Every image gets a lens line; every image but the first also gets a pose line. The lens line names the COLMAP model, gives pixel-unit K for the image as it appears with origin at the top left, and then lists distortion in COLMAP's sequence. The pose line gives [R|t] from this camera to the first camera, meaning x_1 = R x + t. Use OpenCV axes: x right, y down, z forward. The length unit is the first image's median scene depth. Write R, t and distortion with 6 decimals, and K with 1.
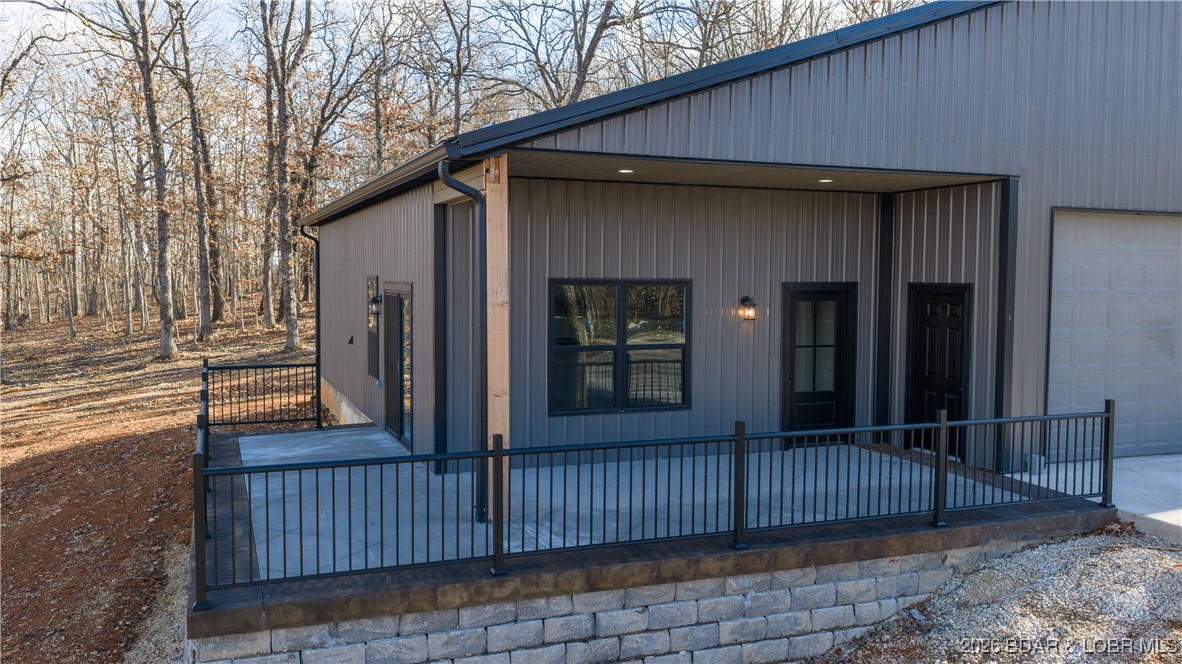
lens RADIAL K [[974.4, 0, 586.0], [0, 974.4, 325.1], [0, 0, 1]] dist [-0.006412, -0.003405]
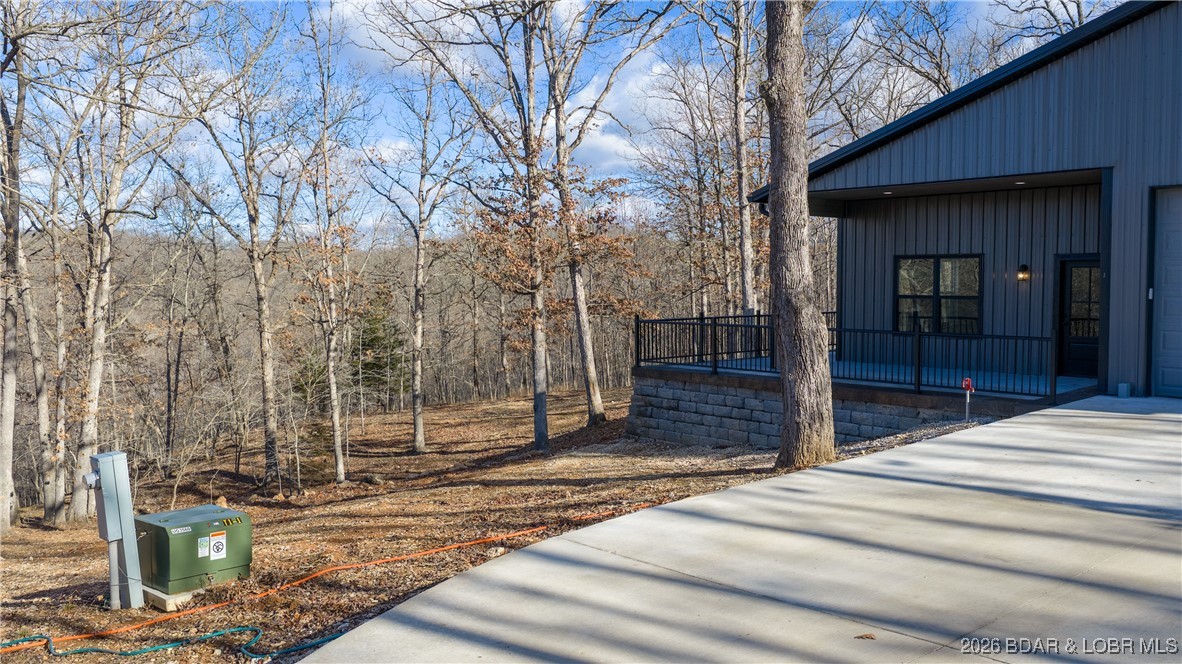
lens RADIAL K [[974.4, 0, 586.0], [0, 974.4, 325.1], [0, 0, 1]] dist [-0.006412, -0.003405]
pose [[0.335517, 0.039260, -0.941216, 1.502182], [-0.038857, 0.998858, 0.027813, 0.051920], [0.941232, 0.027241, 0.336659, -0.106793]]
